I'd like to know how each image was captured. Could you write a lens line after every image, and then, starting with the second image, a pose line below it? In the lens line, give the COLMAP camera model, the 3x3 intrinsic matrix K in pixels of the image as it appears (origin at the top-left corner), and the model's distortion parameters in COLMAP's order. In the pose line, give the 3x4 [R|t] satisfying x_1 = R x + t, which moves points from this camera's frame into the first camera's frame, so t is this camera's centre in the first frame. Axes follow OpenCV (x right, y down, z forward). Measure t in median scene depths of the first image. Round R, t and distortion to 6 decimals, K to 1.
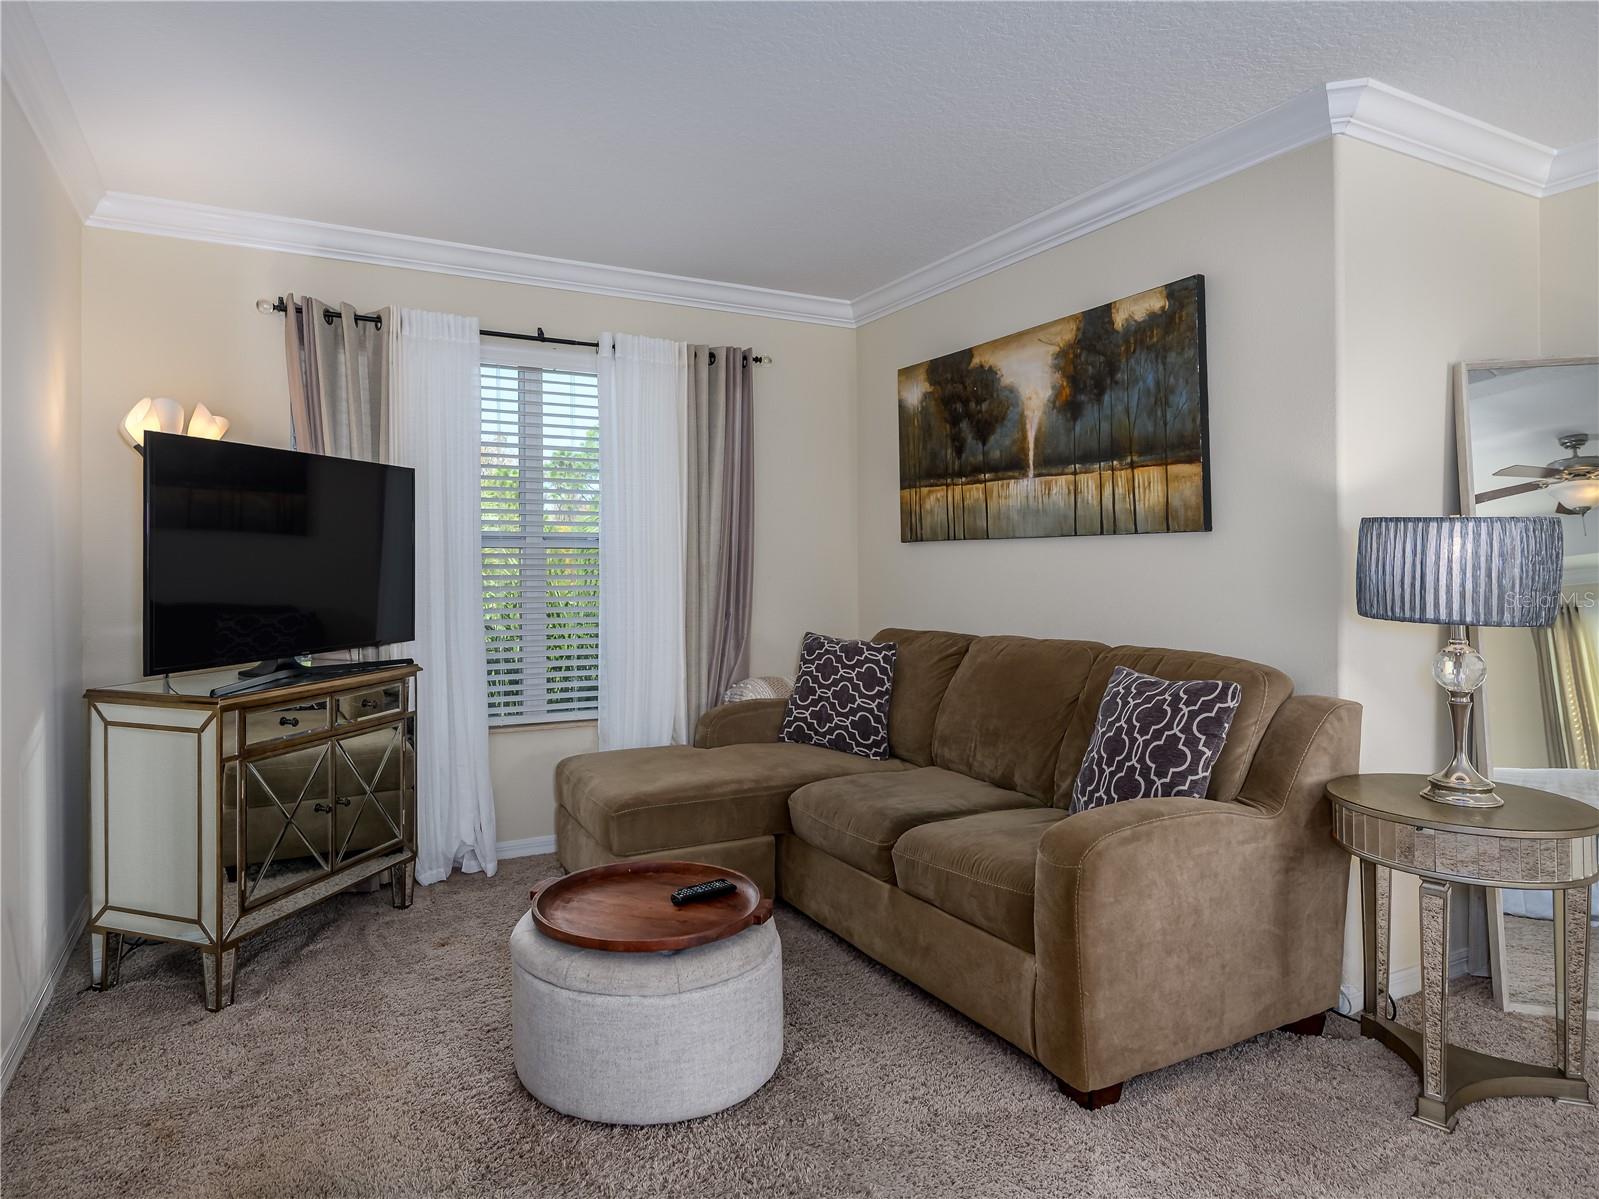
lens RADIAL K [[937.0, 0, 751.9], [0, 937.0, 559.6], [0, 0, 1]] dist [0.010913, -0.007516]
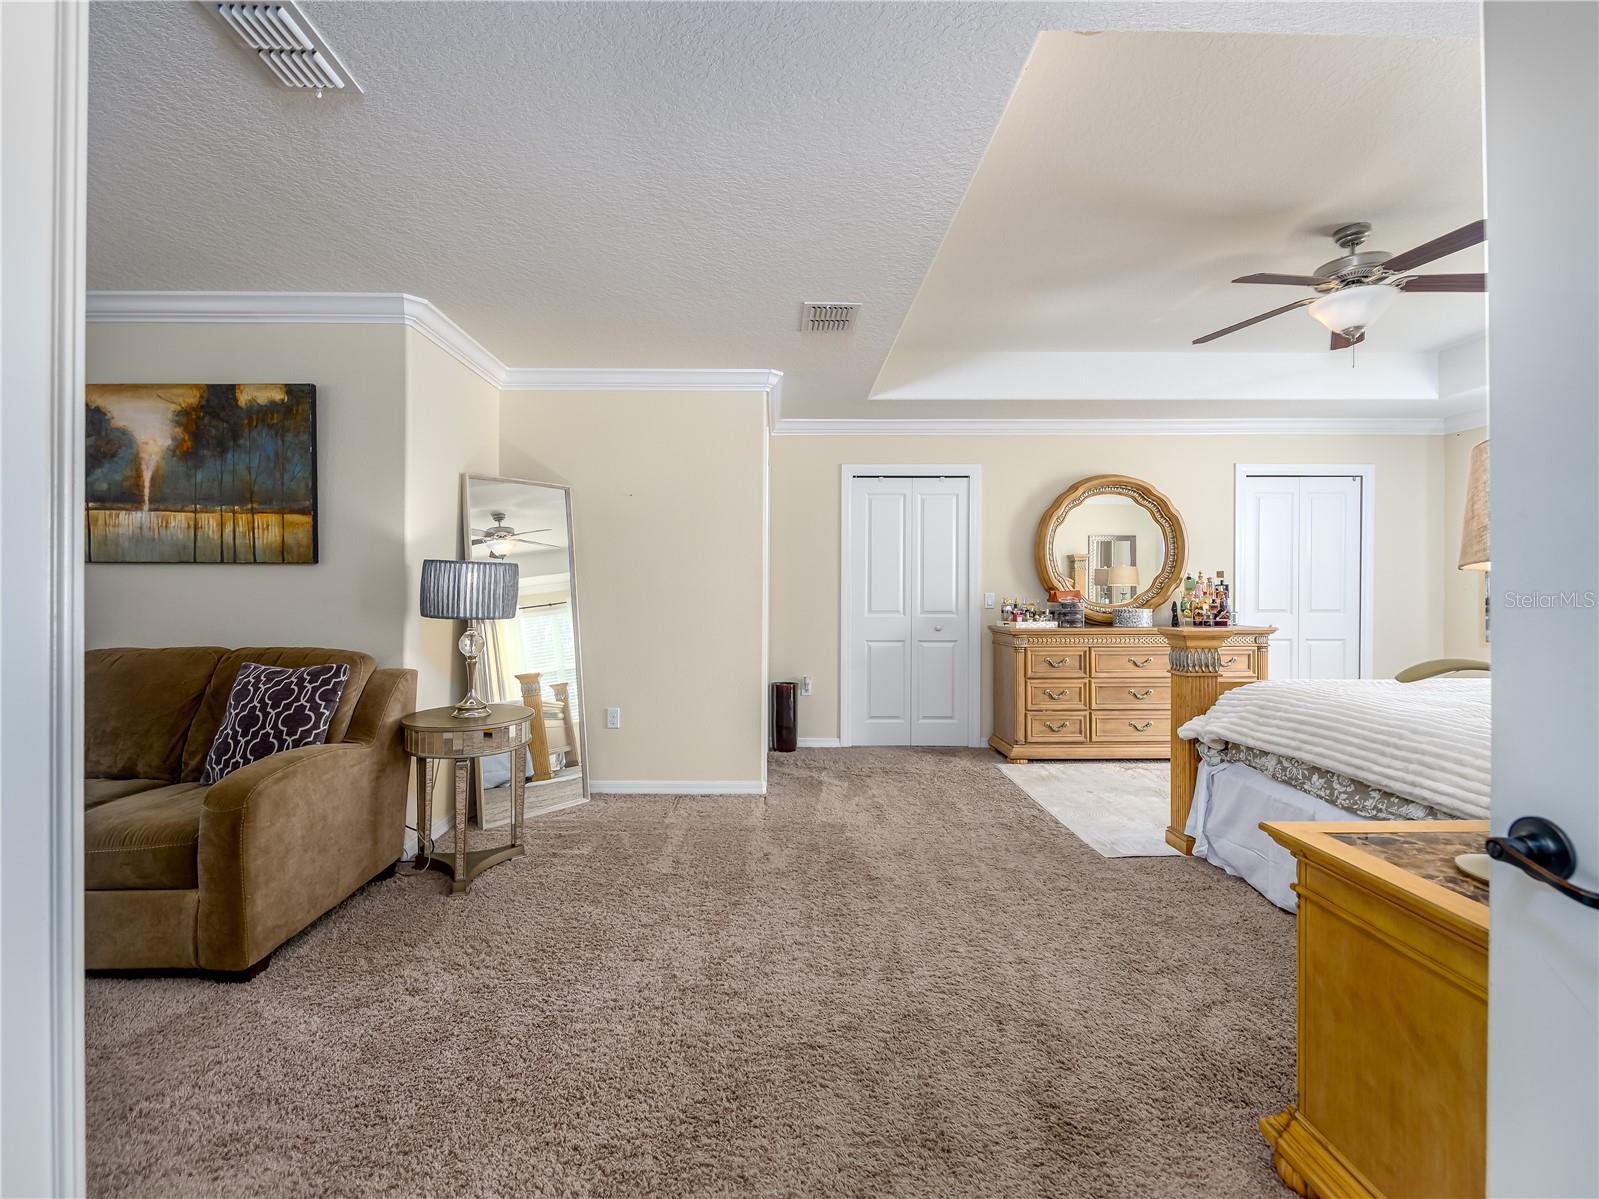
lens RADIAL K [[696.7, 0, 795.3], [0, 696.7, 588.3], [0, 0, 1]] dist [-0.000094, -0.002948]
pose [[0.417430, 0.002379, 0.908706, -0.197204], [-0.009500, 0.999953, 0.001746, -0.000512], [-0.908659, -0.009362, 0.417433, -0.126439]]
